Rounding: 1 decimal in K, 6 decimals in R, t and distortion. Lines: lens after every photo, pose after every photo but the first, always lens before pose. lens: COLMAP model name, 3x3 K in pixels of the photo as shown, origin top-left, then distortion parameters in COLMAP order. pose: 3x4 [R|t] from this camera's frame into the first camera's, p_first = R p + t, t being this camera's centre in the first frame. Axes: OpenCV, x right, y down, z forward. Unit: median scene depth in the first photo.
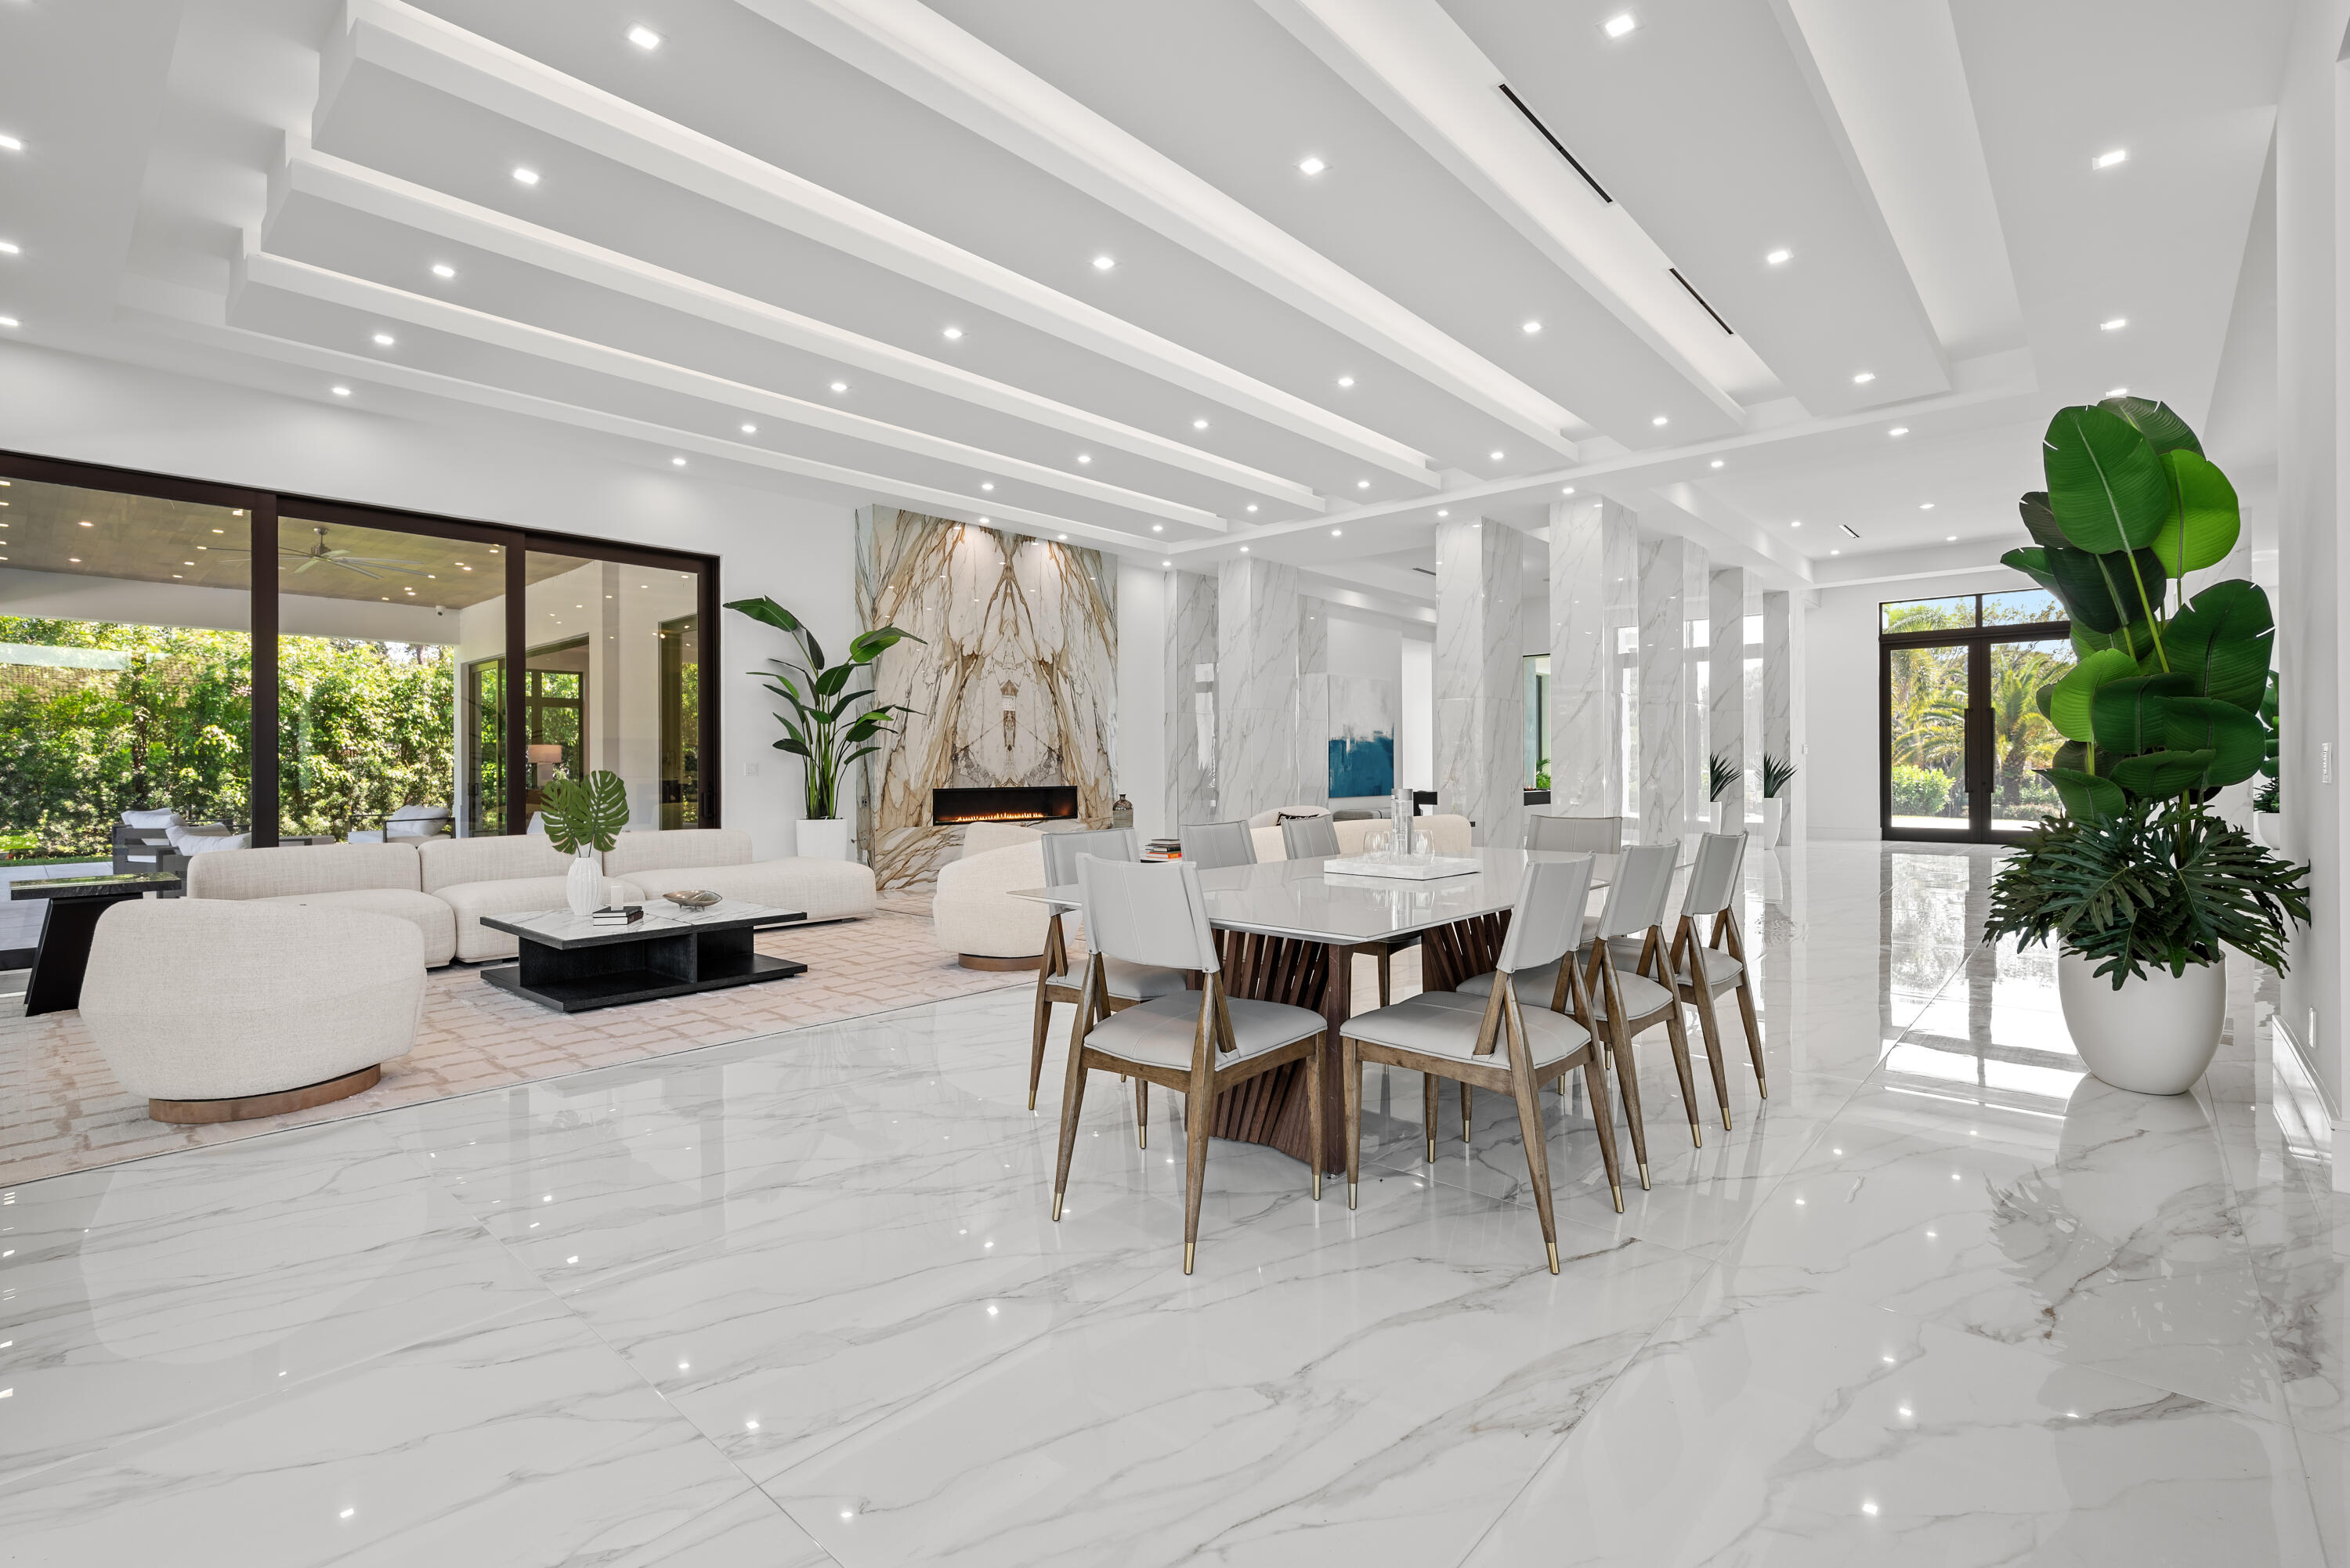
lens RADIAL K [[1047.6, 0, 1177.5], [0, 1047.6, 771.3], [0, 0, 1]] dist [-0.002107, 0.001370]
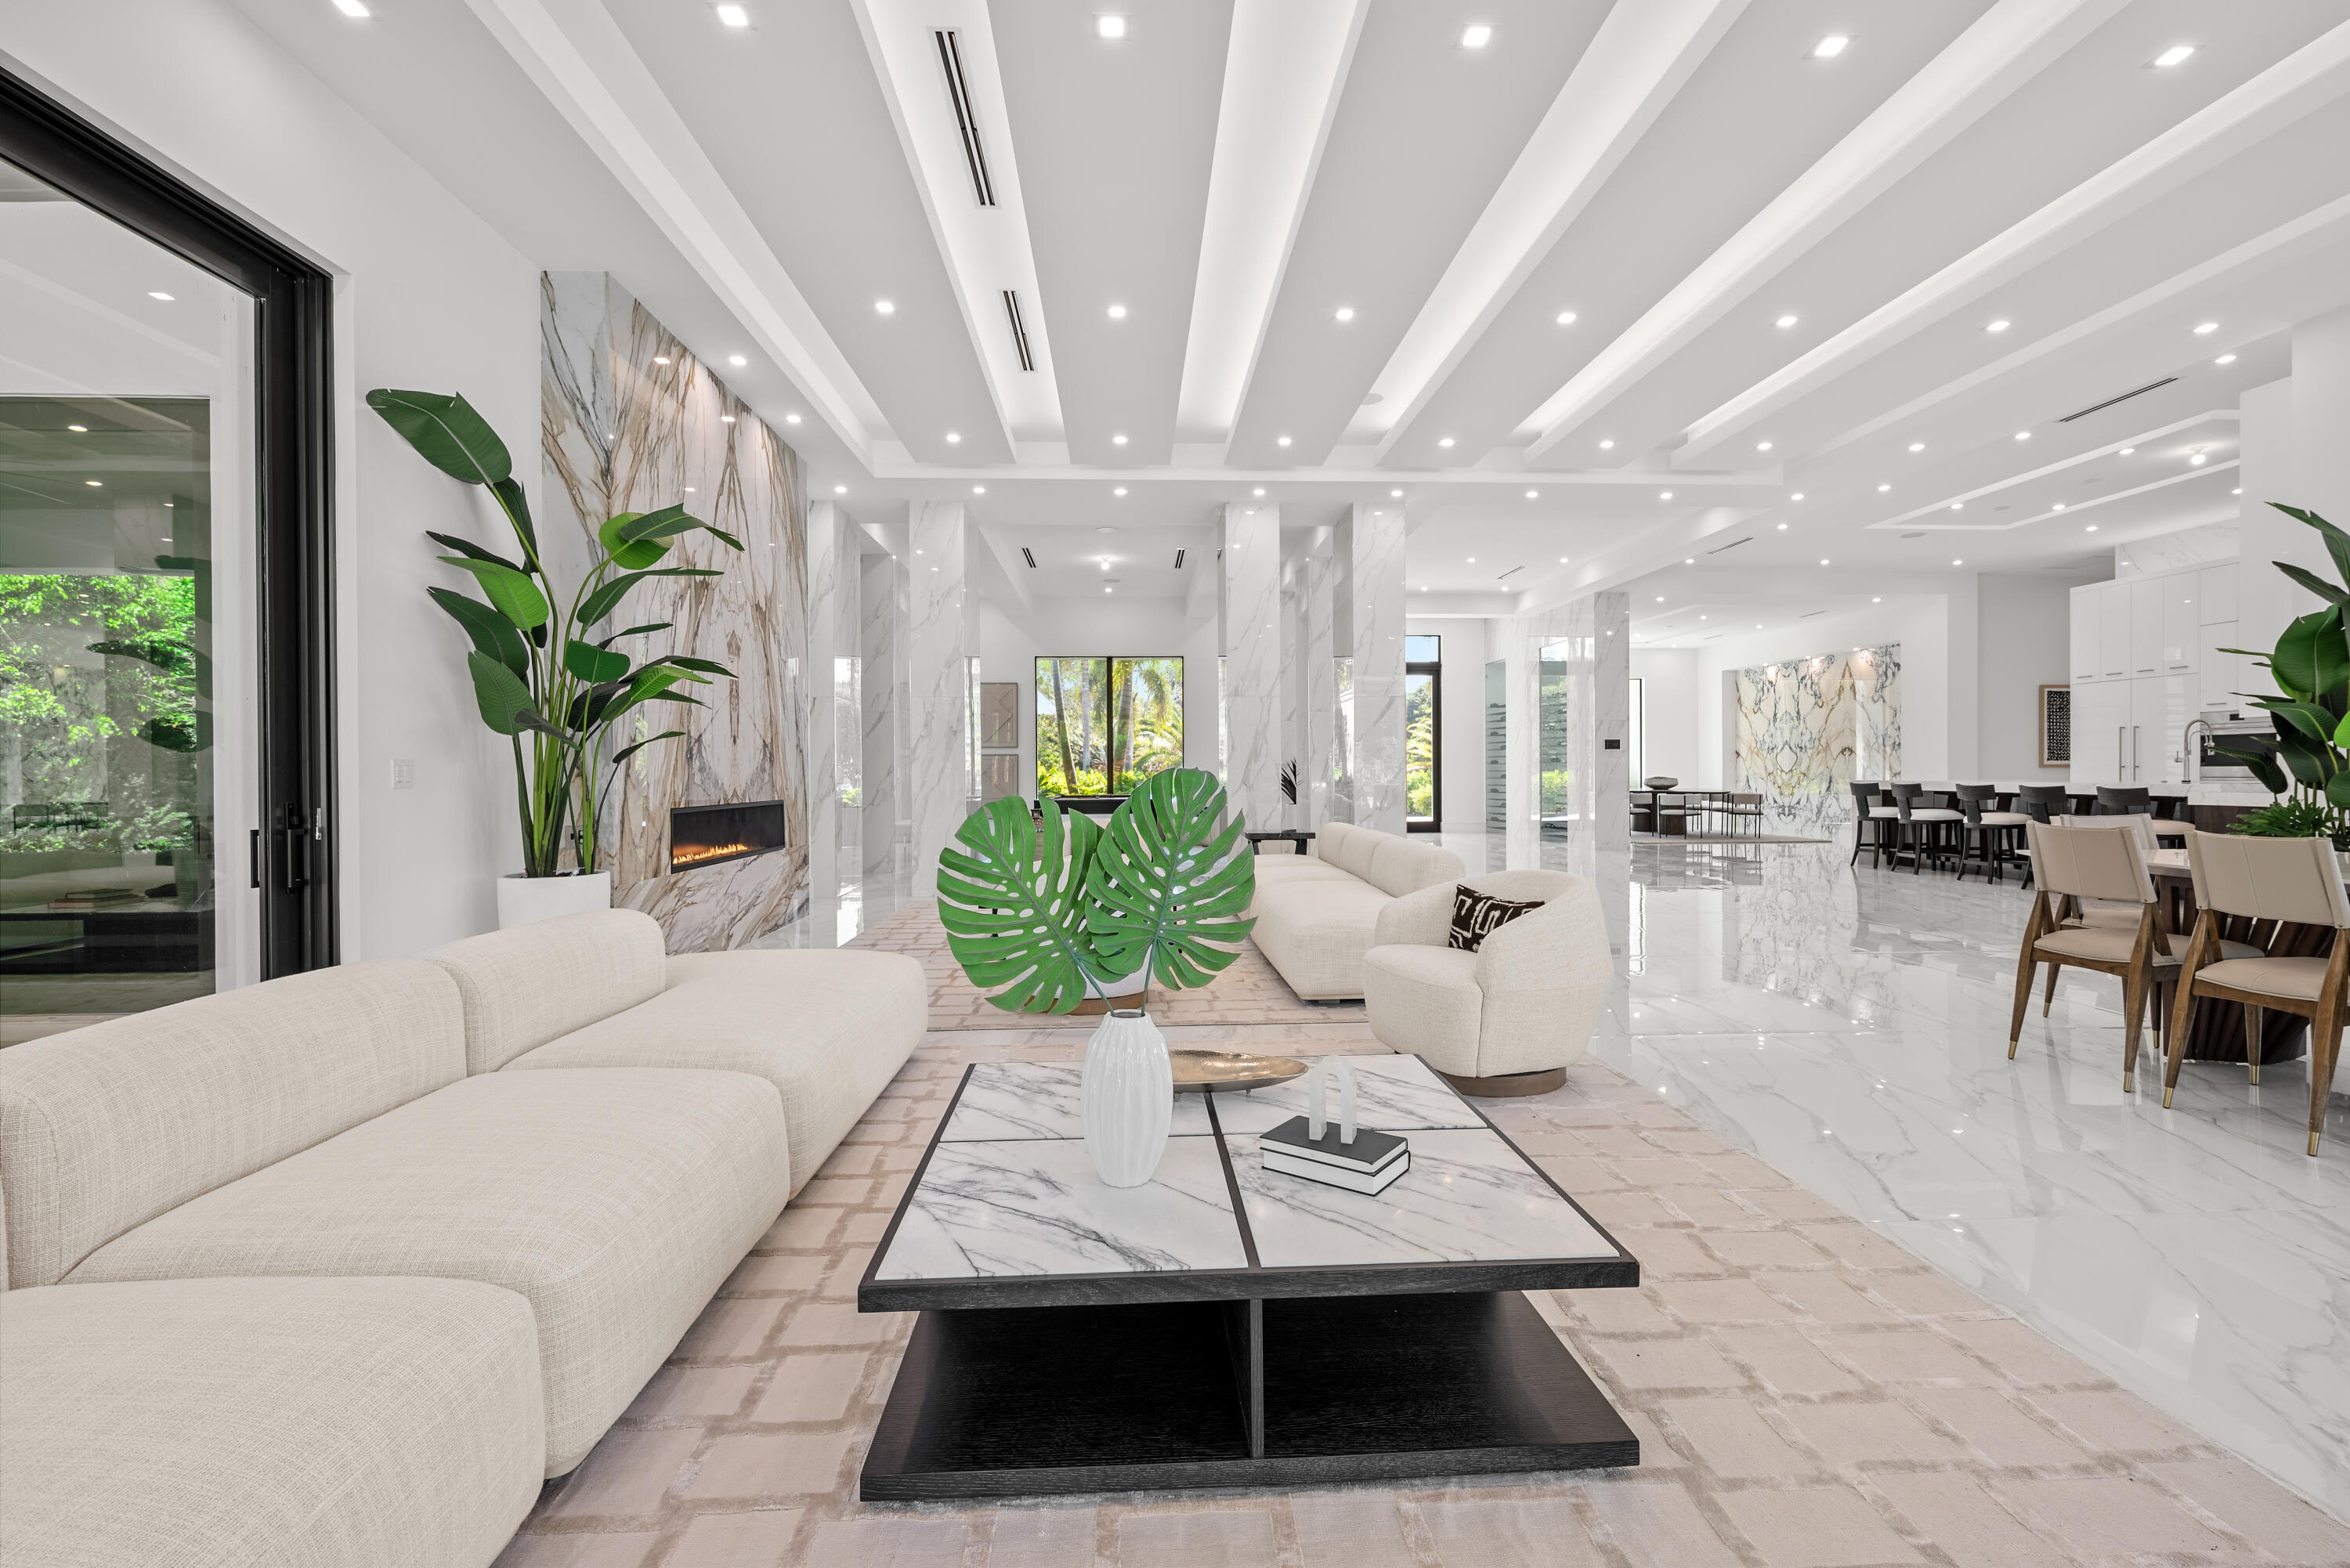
lens RADIAL K [[1047.6, 0, 1170.2], [0, 1047.6, 797.1], [0, 0, 1]] dist [-0.002107, 0.001370]
pose [[0.714373, -0.015888, 0.699585, -0.399222], [0.002101, 0.999786, 0.020560, -0.000657], [-0.699762, -0.013217, 0.714254, 0.366323]]
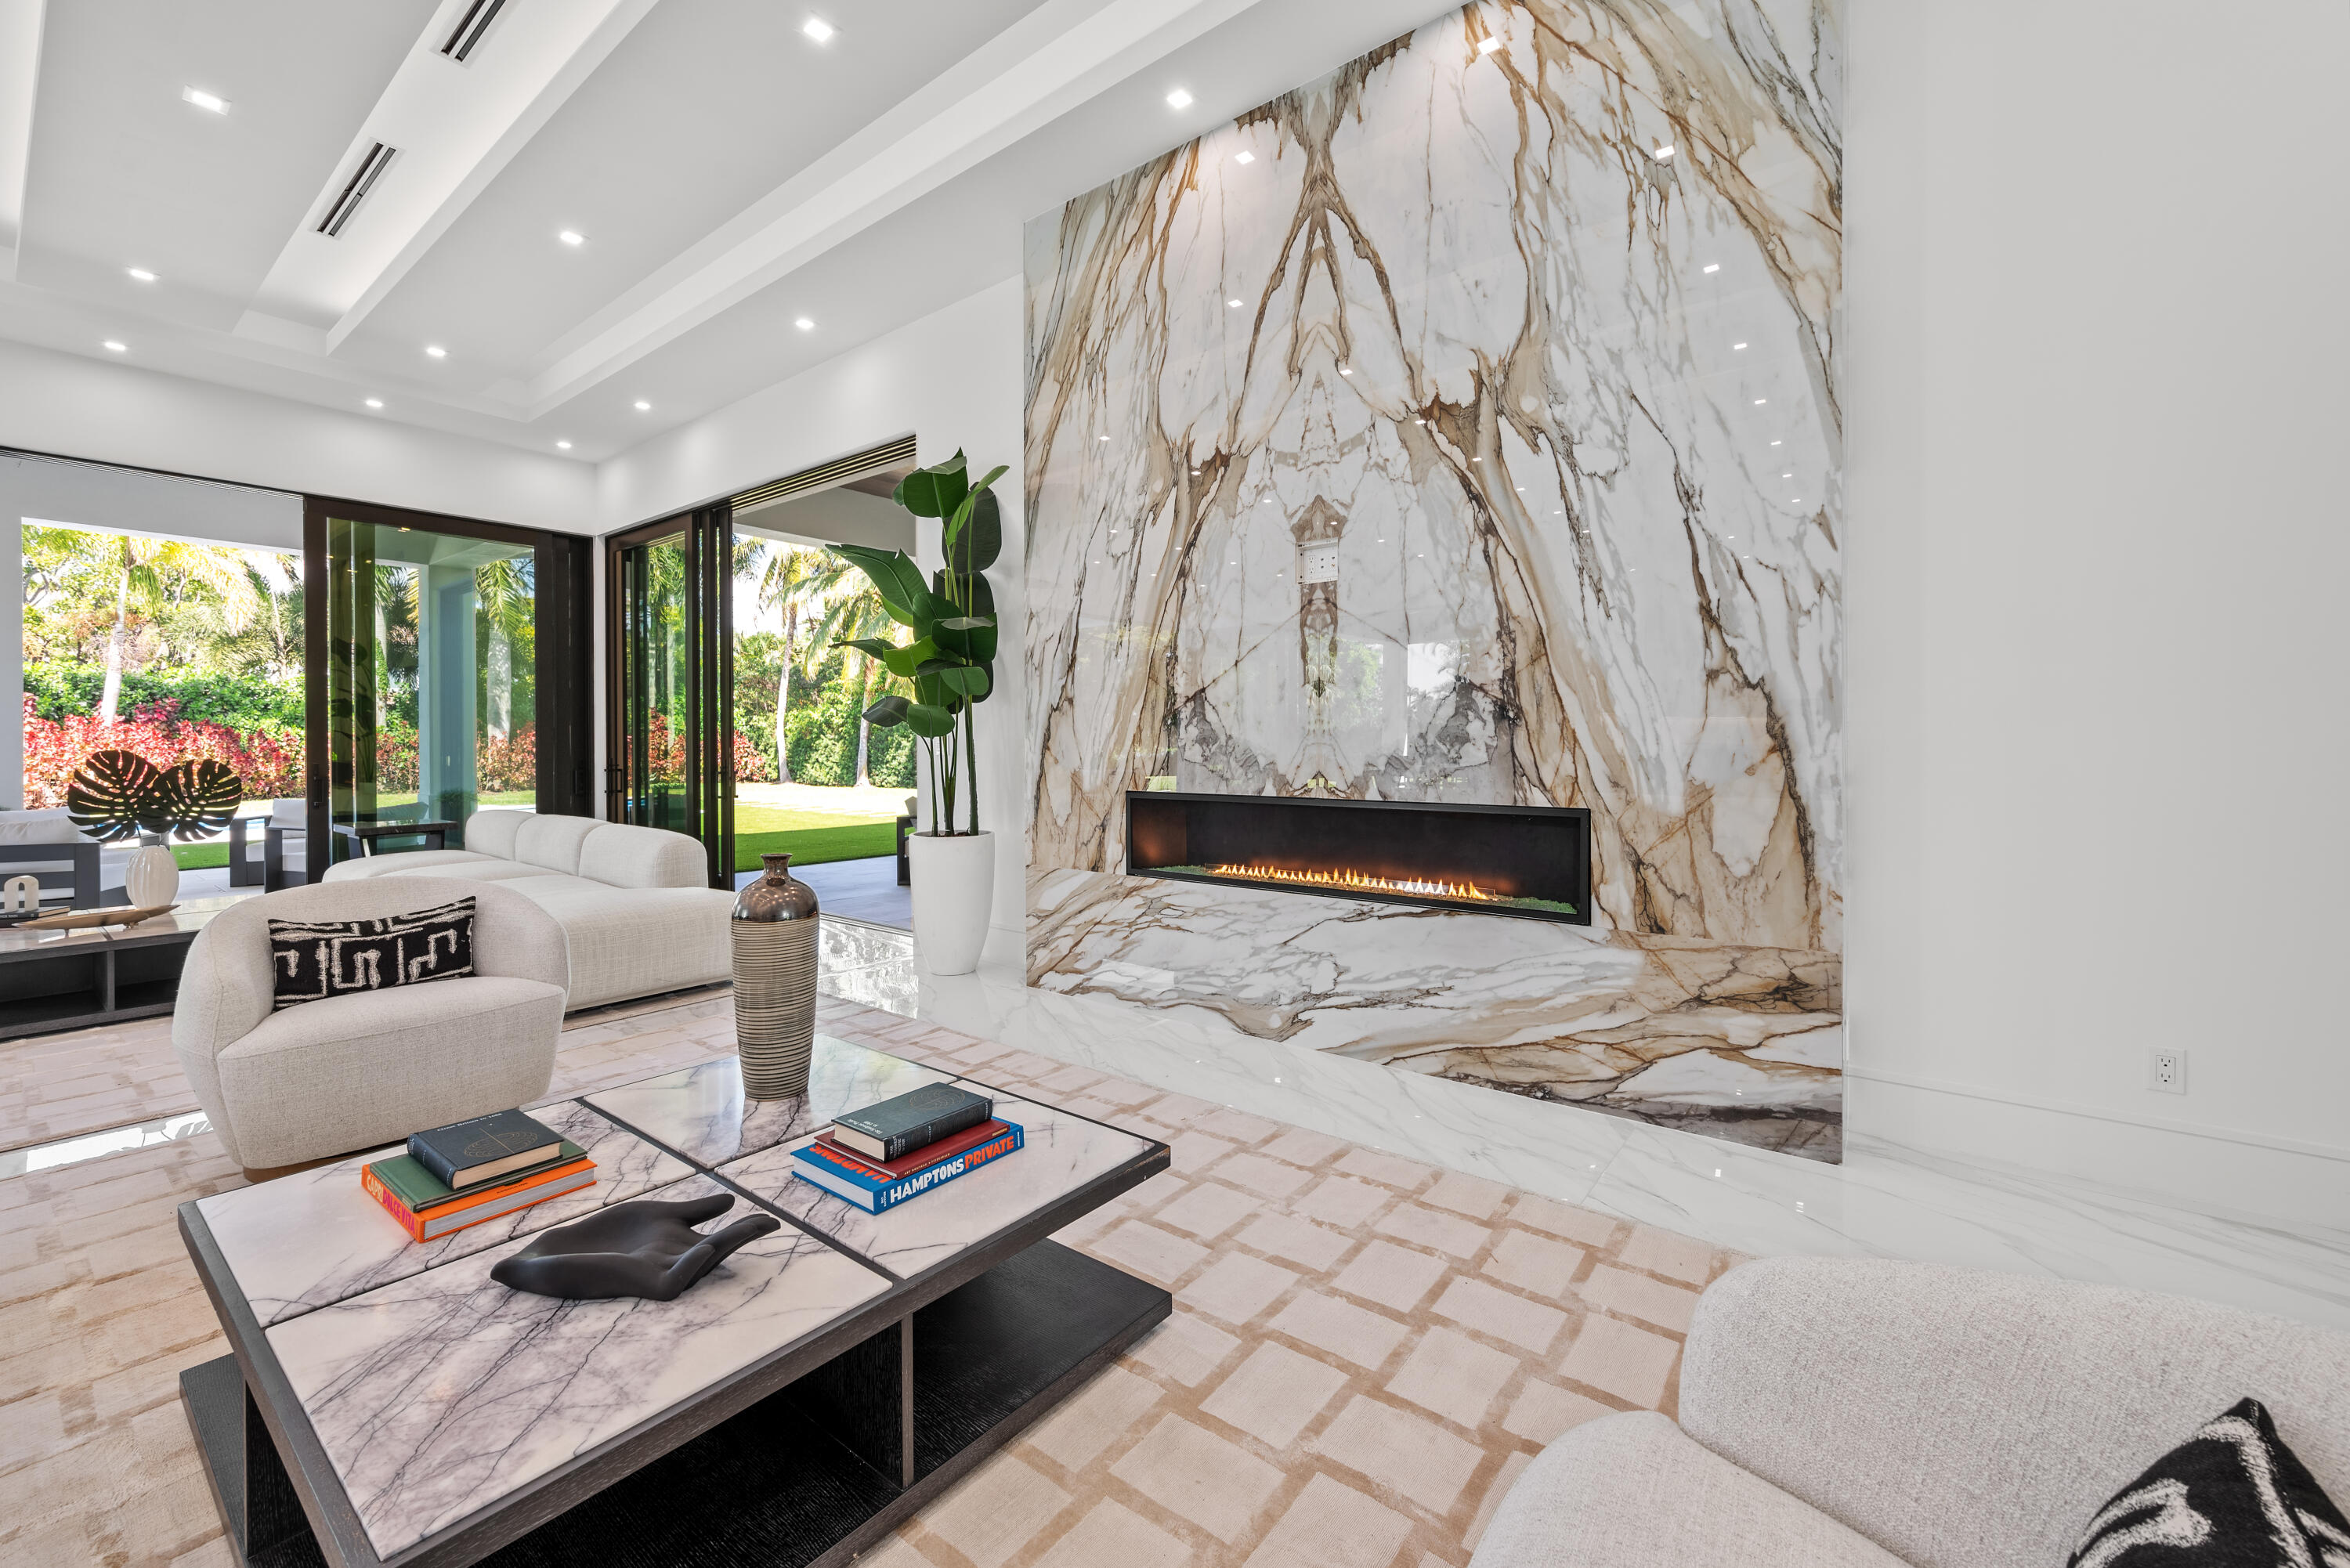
lens RADIAL K [[943.2, 0, 1176.5], [0, 943.2, 748.5], [0, 0, 1]] dist [-0.002271, -0.000572]
pose [[0.074805, 0.010364, -0.997144, 0.150562], [0.000912, 0.999945, 0.010461, -0.004985], [0.997198, -0.001692, 0.074792, 0.903204]]
